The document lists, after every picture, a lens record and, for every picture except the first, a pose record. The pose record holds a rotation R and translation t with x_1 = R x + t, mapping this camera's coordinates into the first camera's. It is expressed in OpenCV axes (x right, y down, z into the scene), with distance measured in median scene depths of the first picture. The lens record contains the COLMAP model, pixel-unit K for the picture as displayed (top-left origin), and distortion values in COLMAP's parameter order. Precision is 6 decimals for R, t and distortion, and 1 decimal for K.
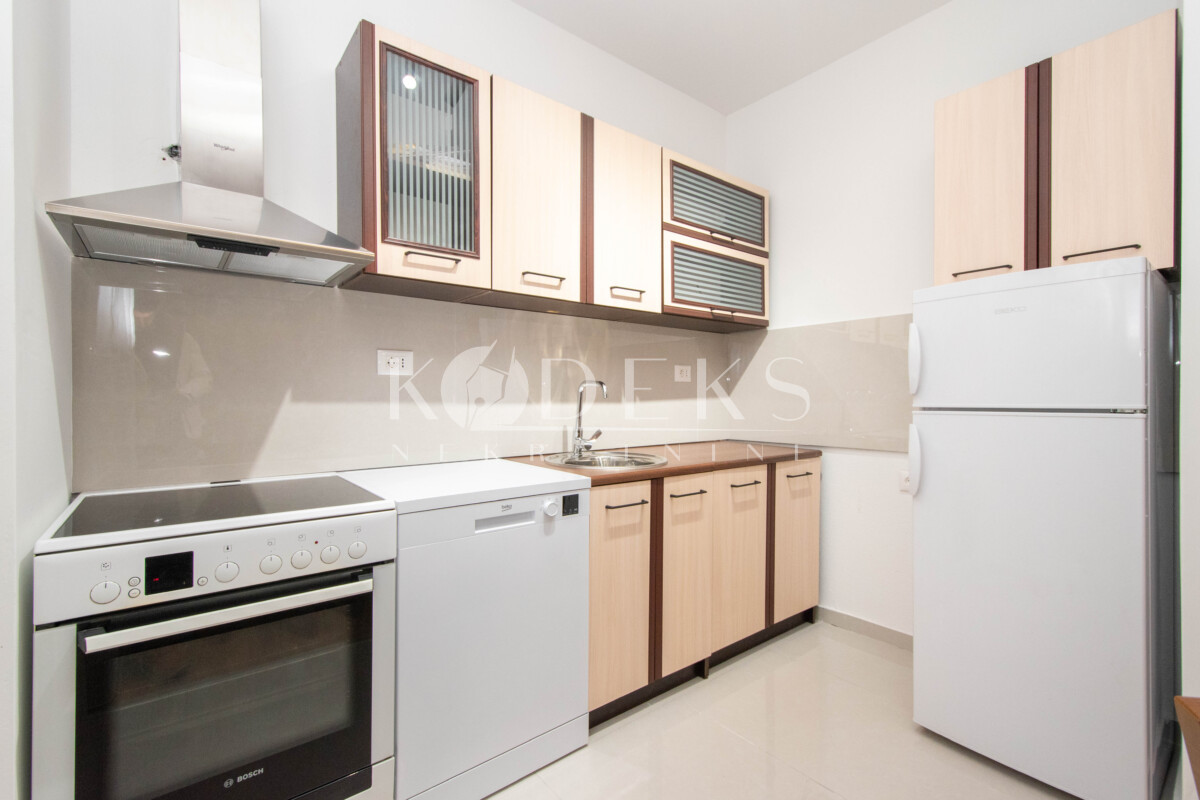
lens RADIAL K [[530.3, 0, 604.2], [0, 530.3, 397.5], [0, 0, 1]] dist [0.008387, -0.001505]
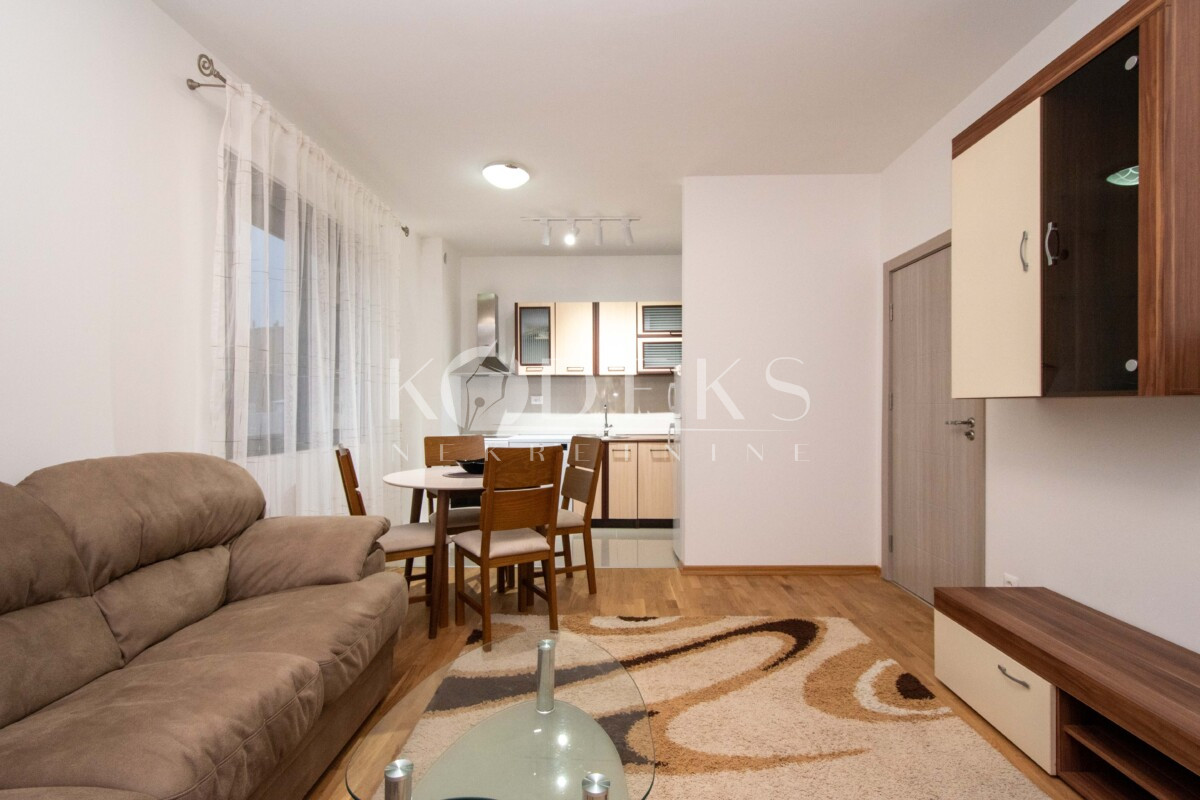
lens RADIAL K [[530.3, 0, 595.2], [0, 530.3, 406.1], [0, 0, 1]] dist [0.008387, -0.001505]
pose [[0.754218, -0.003612, -0.656614, 1.575349], [0.003841, 0.999992, -0.001089, -0.023075], [0.656613, -0.001700, 0.754226, -0.898722]]
